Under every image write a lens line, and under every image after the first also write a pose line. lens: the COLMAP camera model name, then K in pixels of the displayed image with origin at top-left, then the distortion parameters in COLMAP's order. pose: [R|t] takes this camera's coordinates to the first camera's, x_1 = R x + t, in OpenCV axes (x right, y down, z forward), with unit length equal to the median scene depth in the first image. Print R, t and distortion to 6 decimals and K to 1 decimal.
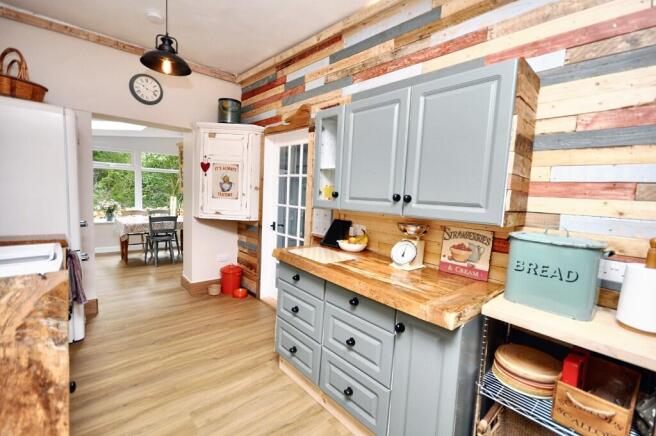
lens RADIAL K [[291.1, 0, 329.9], [0, 291.1, 218.3], [0, 0, 1]] dist [0.002595, -0.000387]
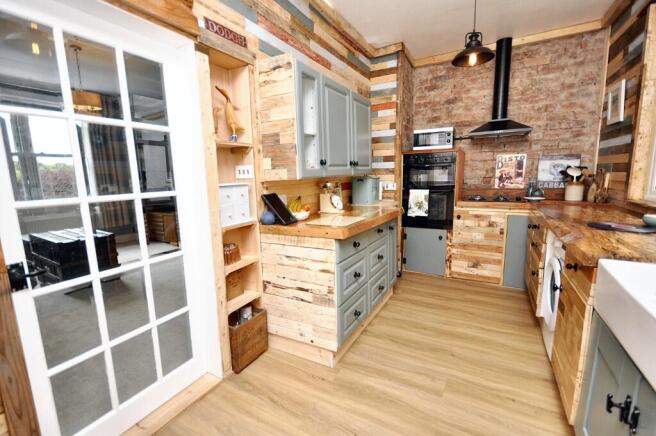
lens RADIAL K [[291.1, 0, 328.2], [0, 291.1, 219.9], [0, 0, 1]] dist [0.002595, -0.000387]
pose [[-0.319029, -0.191739, 0.928147, -0.637084], [0.095213, 0.967883, 0.232675, -0.080098], [-0.942950, 0.162602, -0.290527, 0.862143]]
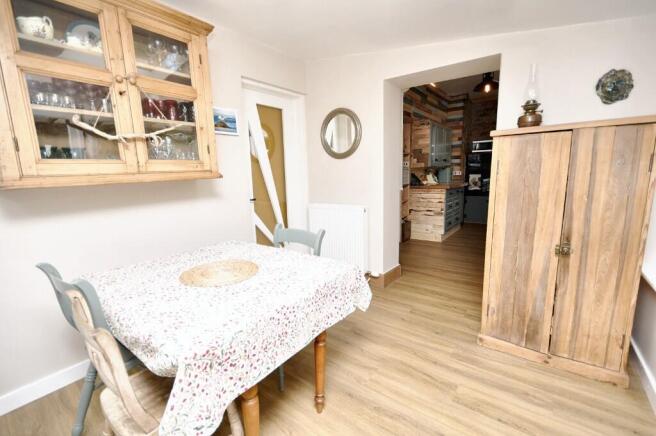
lens RADIAL K [[291.1, 0, 329.1], [0, 291.1, 215.1], [0, 0, 1]] dist [0.002595, -0.000387]
pose [[-0.193470, -0.193053, 0.961925, -1.542917], [0.106333, 0.970548, 0.216170, -0.174879], [-0.975327, 0.144107, -0.167244, 1.600504]]
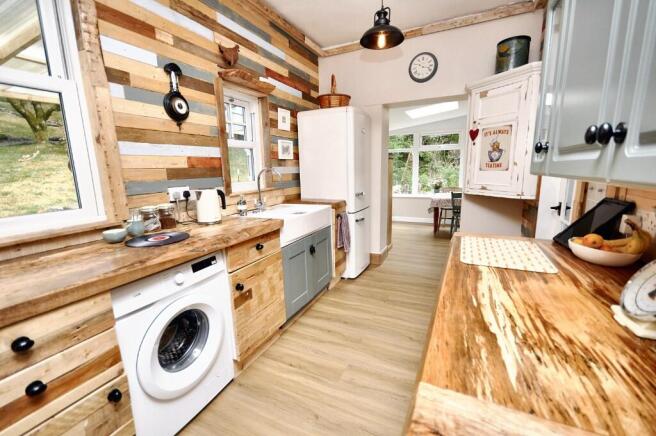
lens RADIAL K [[291.1, 0, 325.4], [0, 291.1, 220.5], [0, 0, 1]] dist [0.002595, -0.000387]
pose [[0.374102, 0.110282, -0.920807, 0.251307], [-0.042185, 0.993900, 0.101898, 0.008476], [0.926428, 0.000724, 0.376472, 0.281863]]
